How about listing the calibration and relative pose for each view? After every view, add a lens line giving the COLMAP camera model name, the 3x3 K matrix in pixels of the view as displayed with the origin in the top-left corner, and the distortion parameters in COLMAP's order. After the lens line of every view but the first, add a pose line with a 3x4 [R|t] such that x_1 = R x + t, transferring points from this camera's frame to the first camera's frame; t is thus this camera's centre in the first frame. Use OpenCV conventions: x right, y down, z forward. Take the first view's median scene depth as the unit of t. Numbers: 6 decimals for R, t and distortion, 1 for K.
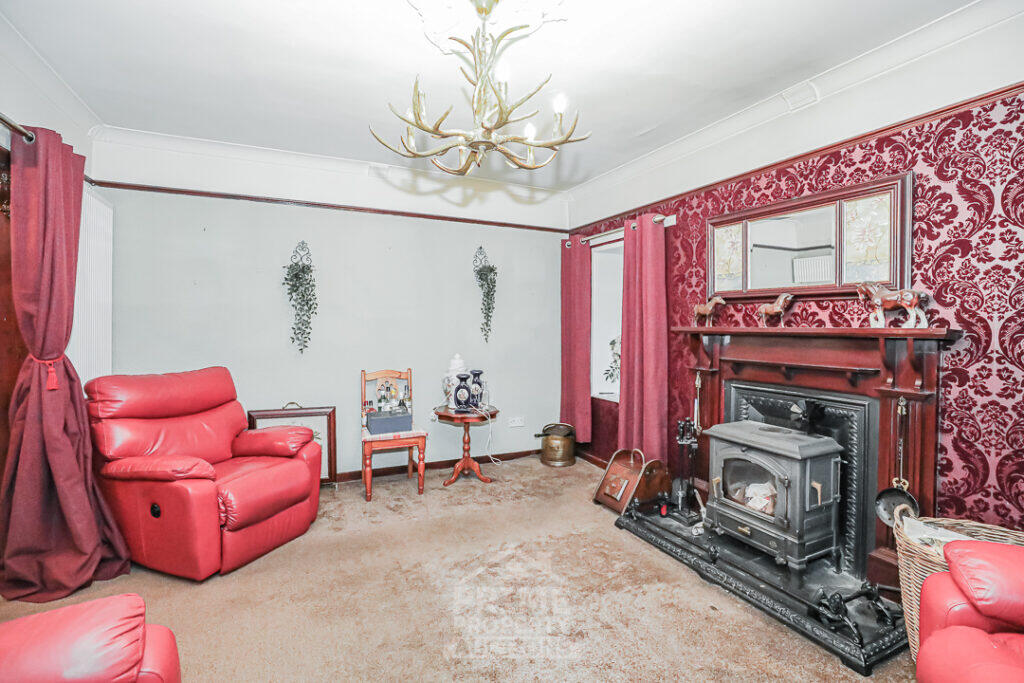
lens RADIAL K [[478.1, 0, 512.4], [0, 478.1, 324.4], [0, 0, 1]] dist [-0.000674, -0.000088]
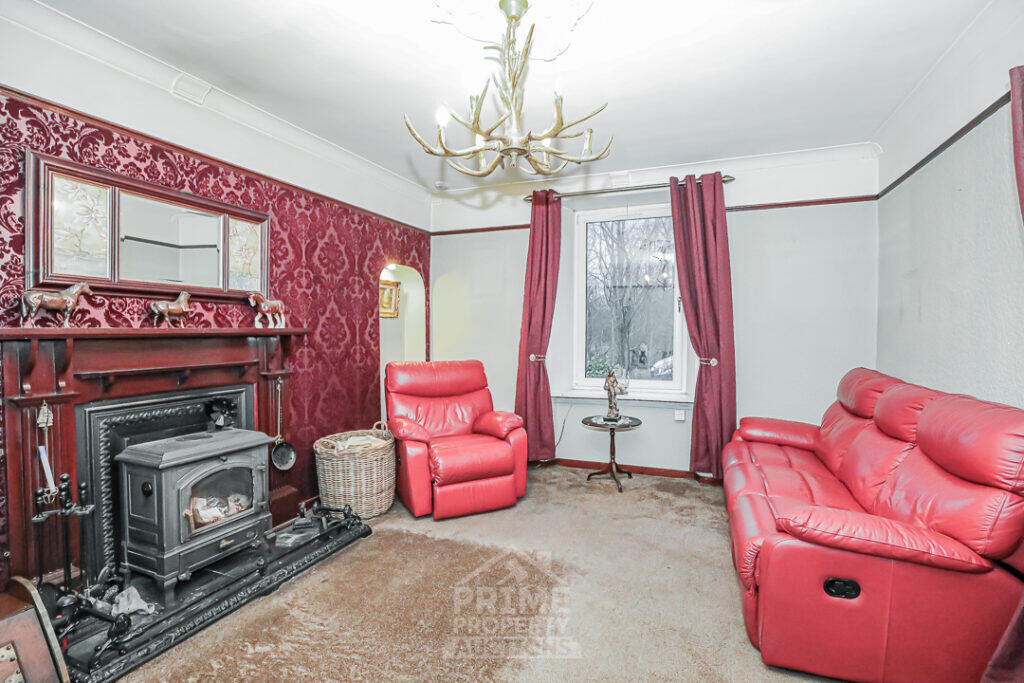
lens RADIAL K [[489.6, 0, 512.0], [0, 489.6, 341.5], [0, 0, 1]] dist [0.000525, 0.000167]
pose [[-0.663003, -0.026856, 0.748135, -0.582505], [-0.007669, 0.999548, 0.029086, -0.000130], [-0.748577, 0.013547, -0.662909, 1.175139]]
